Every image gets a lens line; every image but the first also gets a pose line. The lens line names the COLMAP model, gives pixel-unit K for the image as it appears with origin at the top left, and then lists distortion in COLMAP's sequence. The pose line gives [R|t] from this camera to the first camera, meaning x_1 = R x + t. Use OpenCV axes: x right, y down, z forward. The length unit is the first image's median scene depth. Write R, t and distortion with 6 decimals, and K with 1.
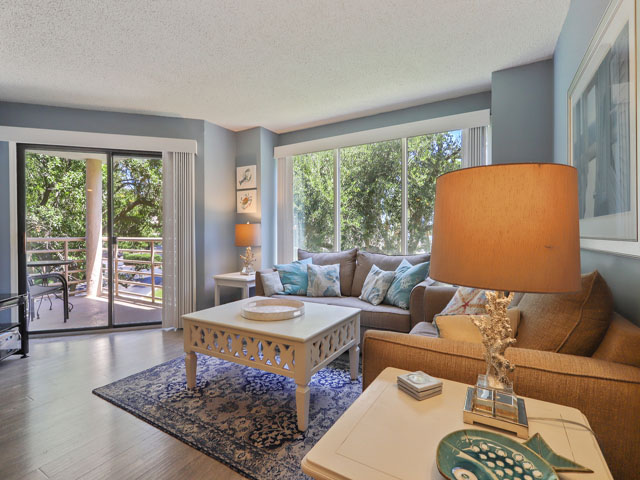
lens RADIAL K [[307.7, 0, 320.0], [0, 307.7, 237.5], [0, 0, 1]] dist [0.000550, 0.000476]
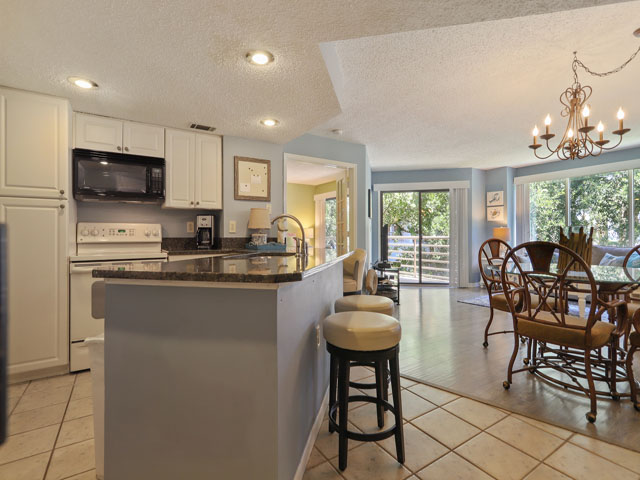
lens RADIAL K [[307.7, 0, 320.0], [0, 307.7, 237.5], [0, 0, 1]] dist [0.000550, 0.000476]
pose [[0.887725, -0.000084, -0.460375, -0.355735], [0.000123, 1.000000, 0.000055, 0.007383], [0.460375, -0.000105, 0.887725, -0.954724]]
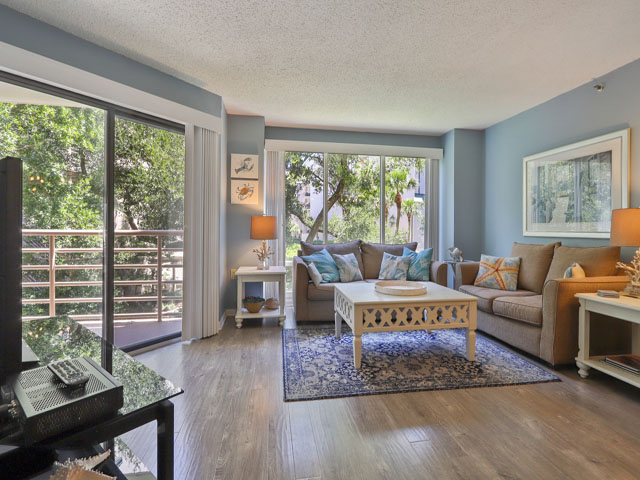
lens RADIAL K [[308.9, 0, 319.0], [0, 308.9, 230.4], [0, 0, 1]] dist [-0.004176, -0.000276]
pose [[0.779776, 0.008051, 0.626007, -0.745476], [-0.004452, 0.999963, -0.007314, 0.006836], [-0.626043, 0.002916, 0.779783, 0.144376]]
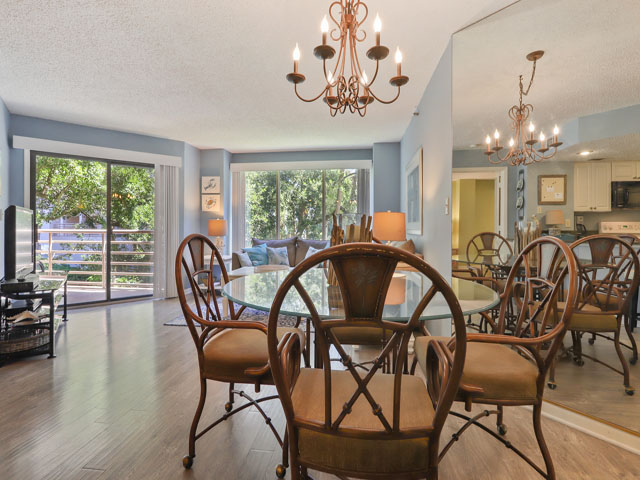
lens RADIAL K [[314.9, 0, 313.9], [0, 314.9, 226.9], [0, 0, 1]] dist [-0.001291, -0.000034]
pose [[0.928766, 0.005459, 0.370628, -0.377343], [-0.000373, 0.999905, -0.013793, 0.007373], [-0.370668, 0.012672, 0.928679, -0.499338]]
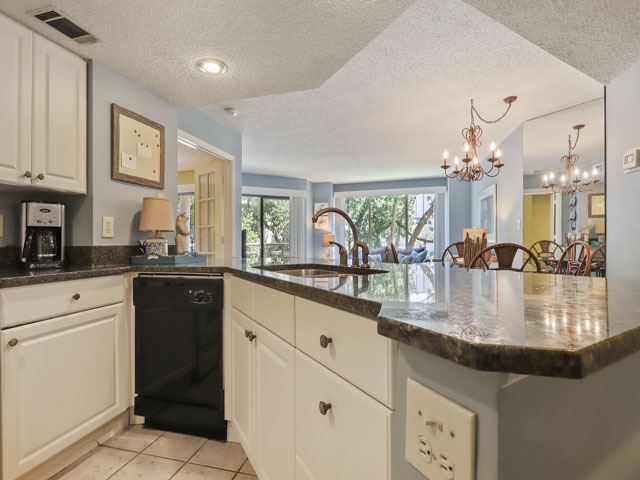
lens RADIAL K [[305.8, 0, 316.5], [0, 305.8, 244.5], [0, 0, 1]] dist [0.001423, 0.000499]
pose [[0.968790, -0.015497, 0.247399, -0.820085], [0.015377, 0.999879, 0.002417, 0.010054], [-0.247406, 0.001463, 0.968911, -0.845713]]
